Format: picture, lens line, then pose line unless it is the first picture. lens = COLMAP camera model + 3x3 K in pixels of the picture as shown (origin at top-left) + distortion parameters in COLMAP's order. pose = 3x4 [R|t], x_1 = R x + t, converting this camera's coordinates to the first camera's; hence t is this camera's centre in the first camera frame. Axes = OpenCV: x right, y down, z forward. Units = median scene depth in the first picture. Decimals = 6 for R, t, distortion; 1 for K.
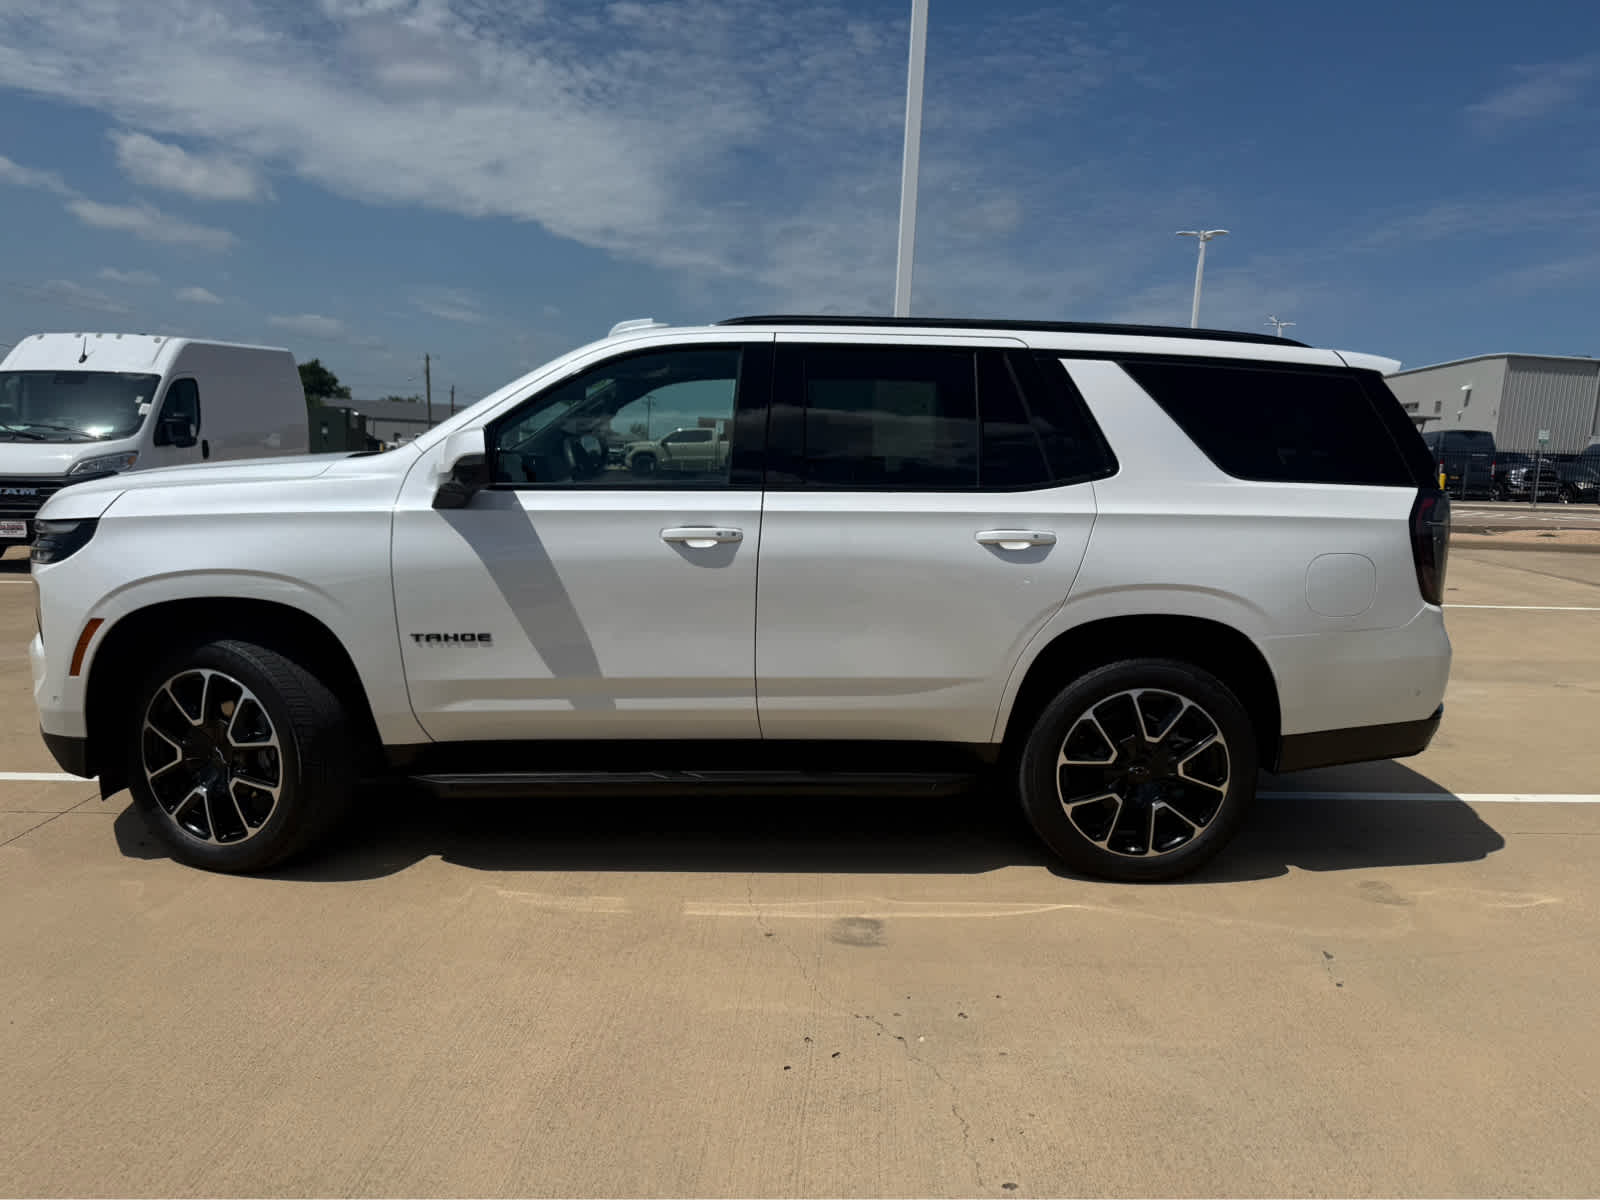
lens RADIAL K [[1138.2, 0, 796.7], [0, 1138.2, 605.6], [0, 0, 1]] dist [0.029794, -0.042896]
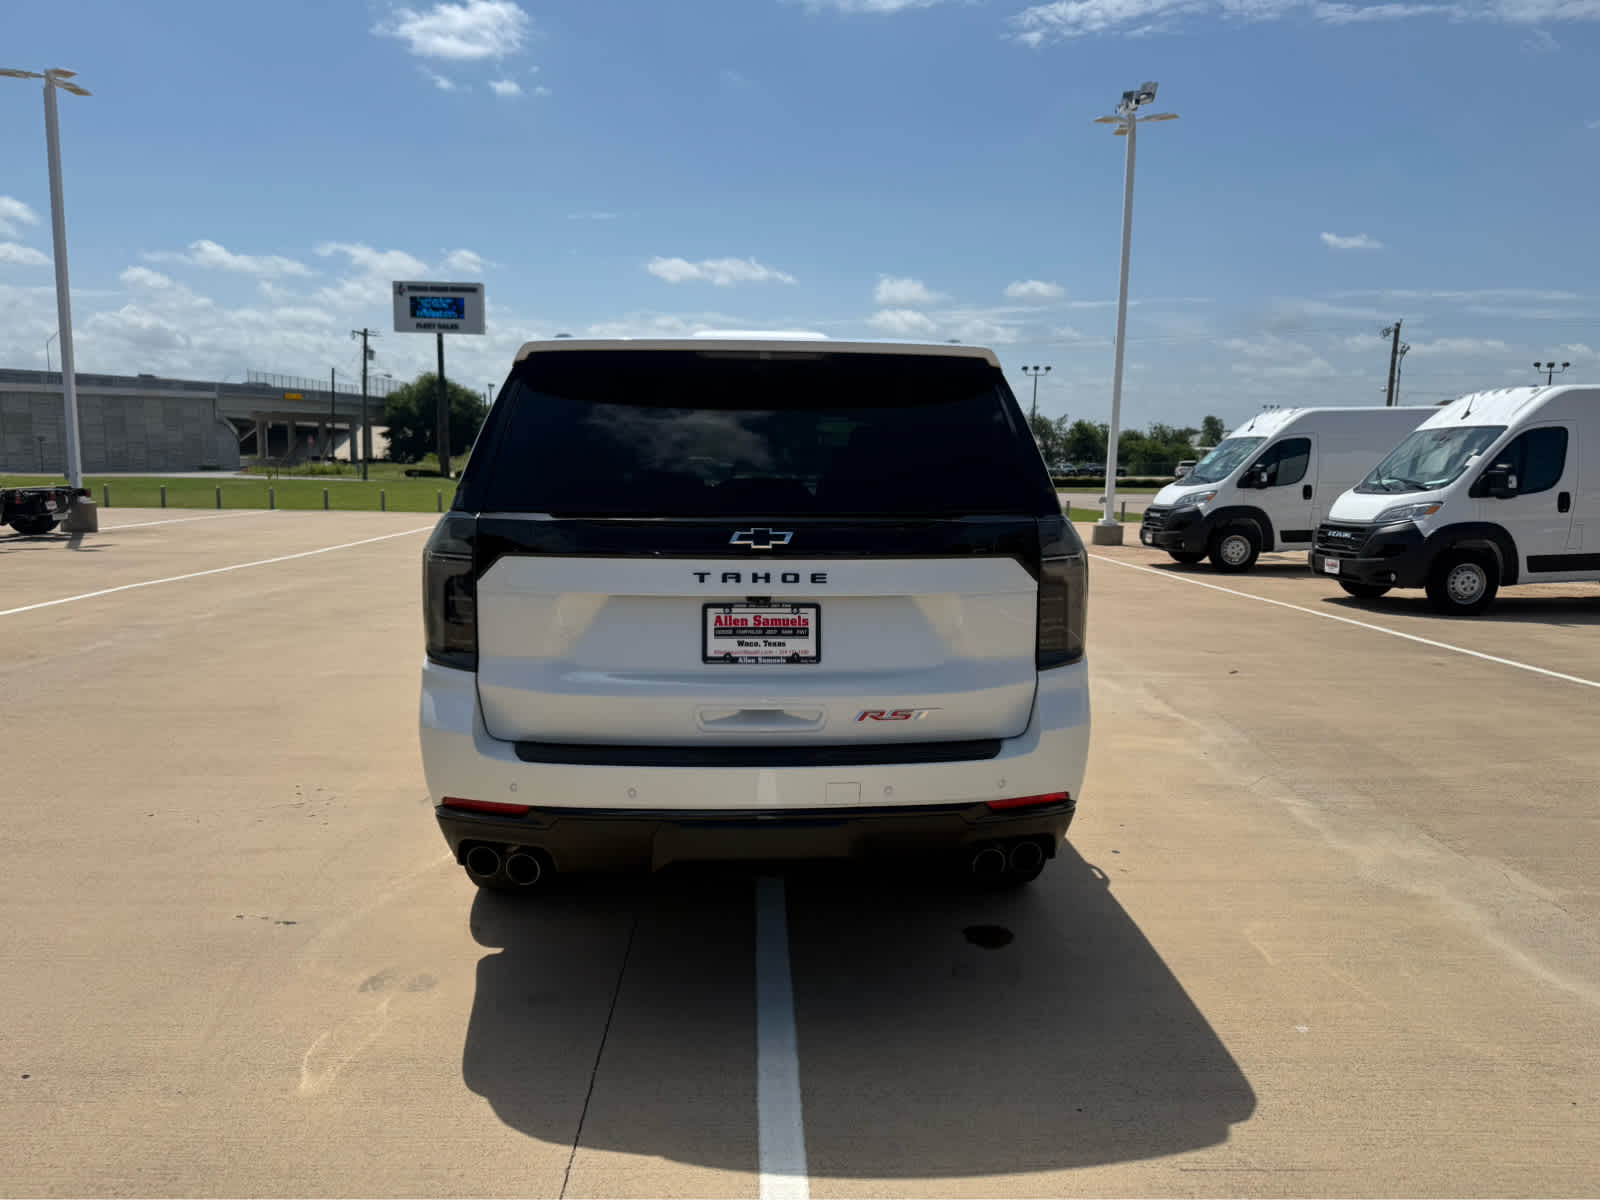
lens RADIAL K [[1138.2, 0, 807.2], [0, 1138.2, 590.4], [0, 0, 1]] dist [0.029794, -0.042896]
pose [[0.002242, 0.079570, -0.996827, 1.269456], [-0.150994, 0.985427, 0.078320, -0.138928], [0.988532, 0.150340, 0.014224, 1.181975]]
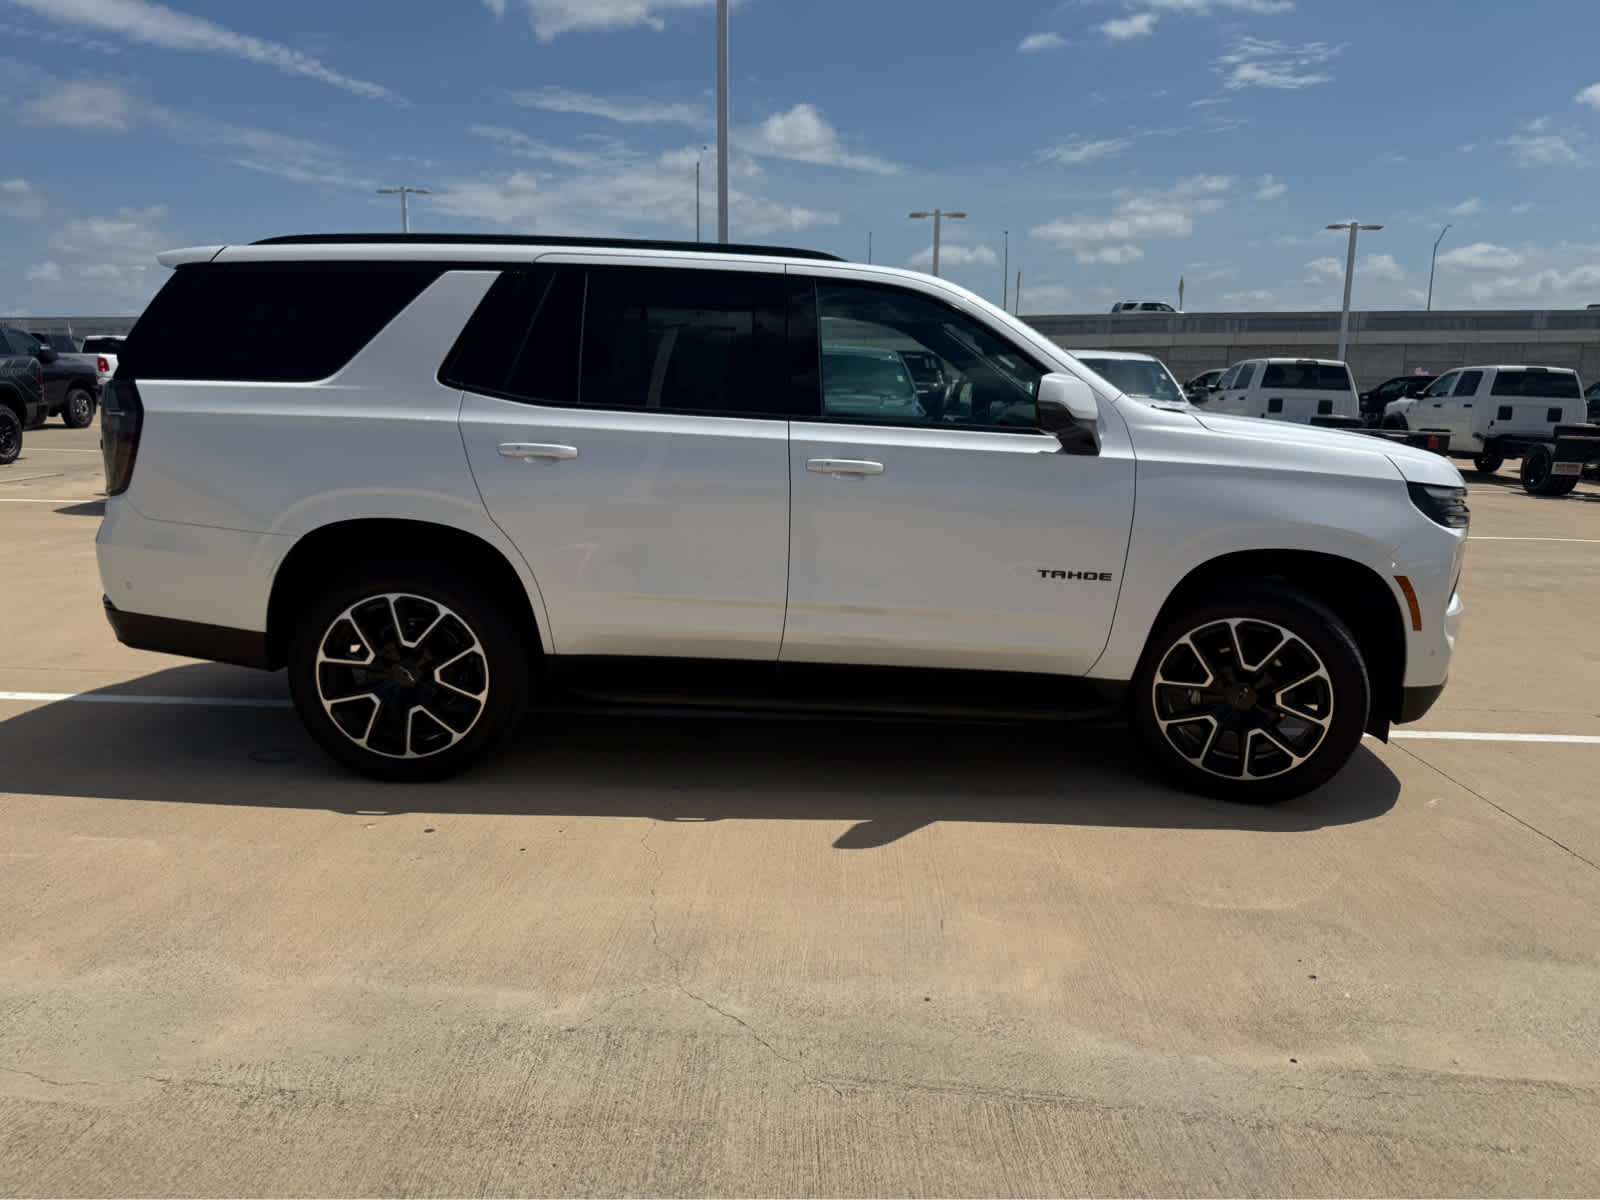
lens RADIAL K [[1138.2, 0, 811.9], [0, 1138.2, 603.8], [0, 0, 1]] dist [0.029794, -0.042896]
pose [[-0.997282, -0.066876, 0.030918, -0.103226], [-0.053126, 0.943480, 0.327145, -0.322469], [-0.051049, 0.324613, -0.944468, 2.286361]]
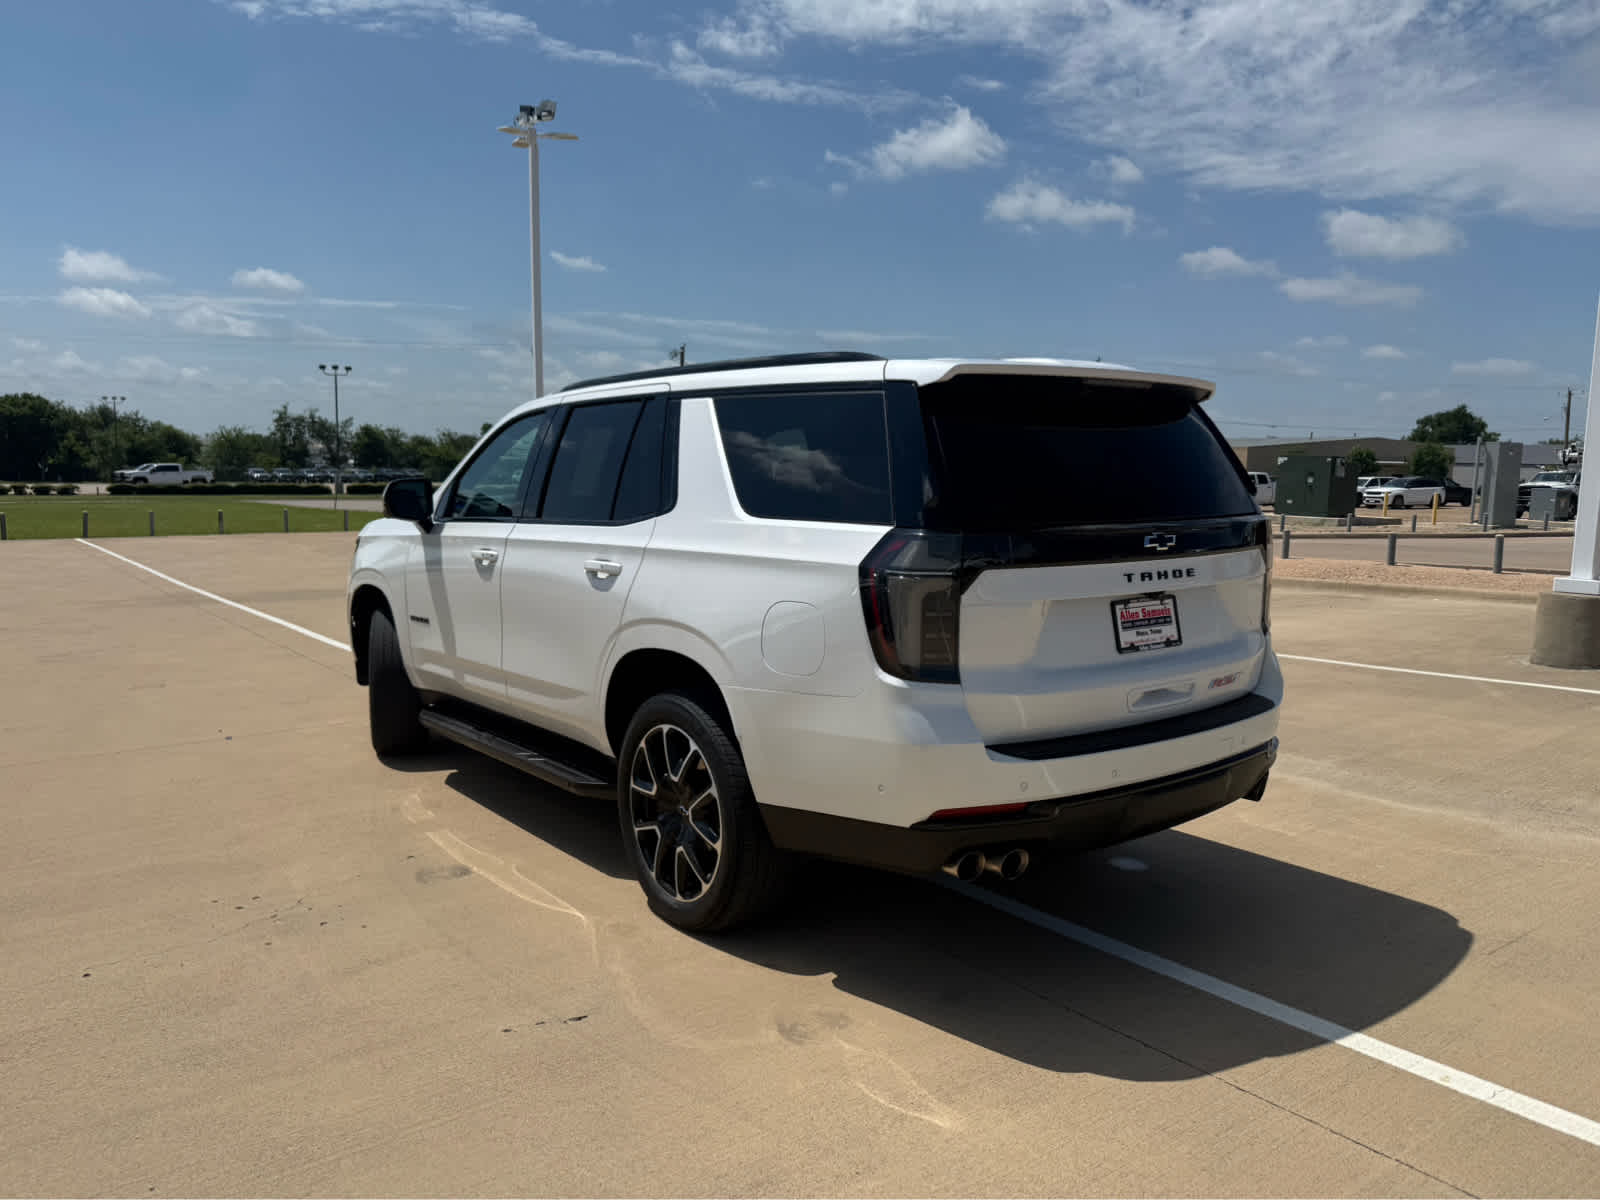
lens RADIAL K [[1138.2, 0, 812.0], [0, 1138.2, 591.7], [0, 0, 1]] dist [0.029794, -0.042896]
pose [[0.586108, 0.054195, -0.808418, 1.090693], [-0.099445, 0.995028, -0.005393, -0.046024], [0.804107, 0.083554, 0.588584, 0.474404]]
